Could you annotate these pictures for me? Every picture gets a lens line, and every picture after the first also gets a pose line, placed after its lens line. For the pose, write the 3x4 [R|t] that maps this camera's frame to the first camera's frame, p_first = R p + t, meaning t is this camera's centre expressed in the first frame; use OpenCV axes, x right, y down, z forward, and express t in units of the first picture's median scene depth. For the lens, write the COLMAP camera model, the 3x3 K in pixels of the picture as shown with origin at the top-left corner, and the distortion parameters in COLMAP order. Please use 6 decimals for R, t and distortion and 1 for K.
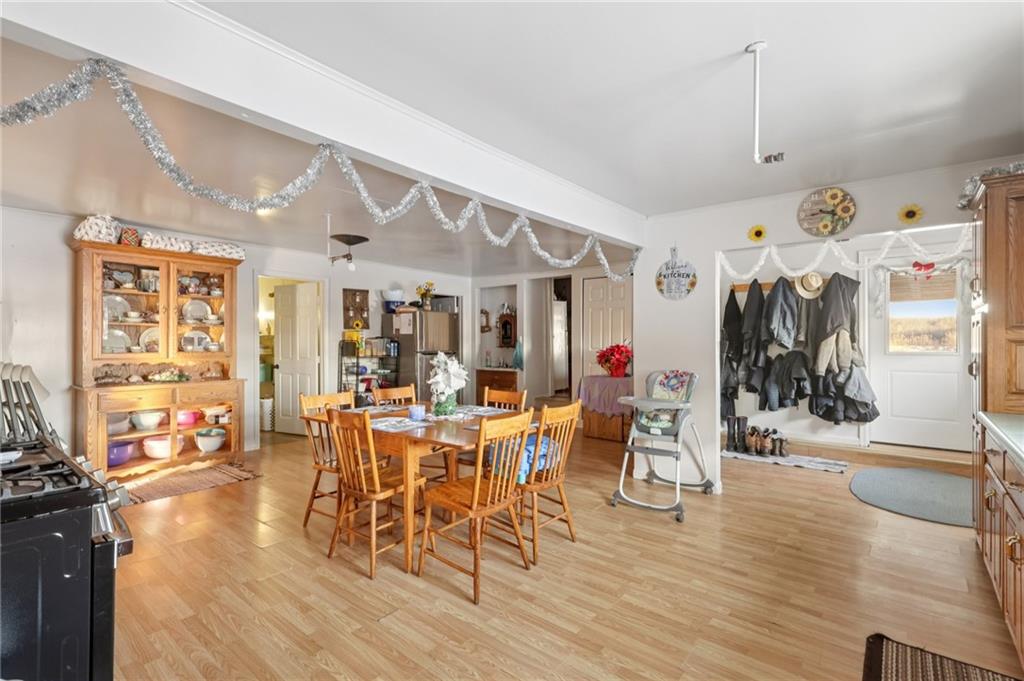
lens RADIAL K [[484.6, 0, 513.3], [0, 484.6, 342.2], [0, 0, 1]] dist [0.013535, 0.000280]
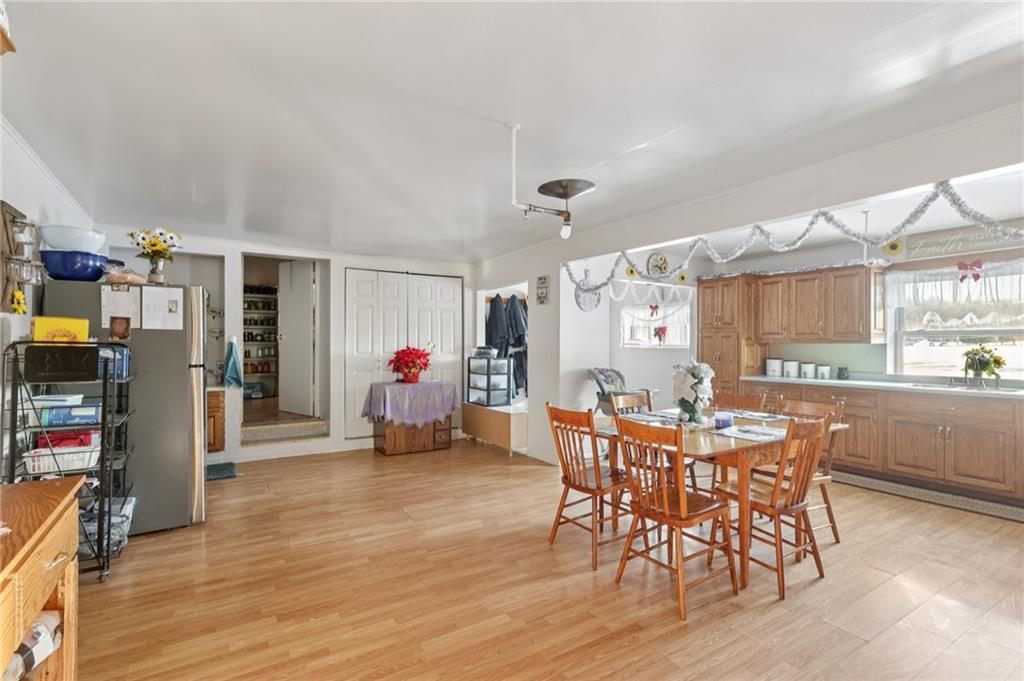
lens RADIAL K [[484.6, 0, 513.3], [0, 484.6, 342.2], [0, 0, 1]] dist [0.013535, 0.000280]
pose [[0.301596, 0.001678, 0.953434, -0.712959], [0.001267, 0.999997, -0.002160, -0.005007], [-0.953435, 0.001860, 0.301593, 0.637998]]
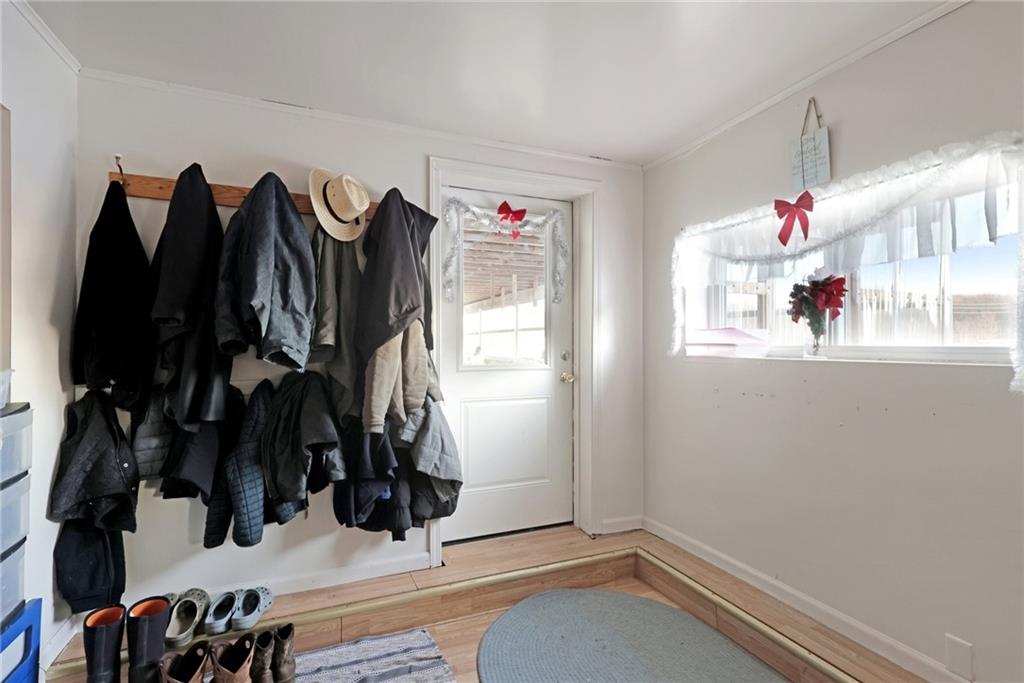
lens RADIAL K [[484.6, 0, 513.3], [0, 484.6, 343.2], [0, 0, 1]] dist [0.013535, 0.000280]
pose [[0.468738, 0.007999, 0.883301, 0.321838], [0.003630, 0.999933, -0.010982, 0.000231], [-0.883330, 0.008354, 0.468677, 0.688206]]
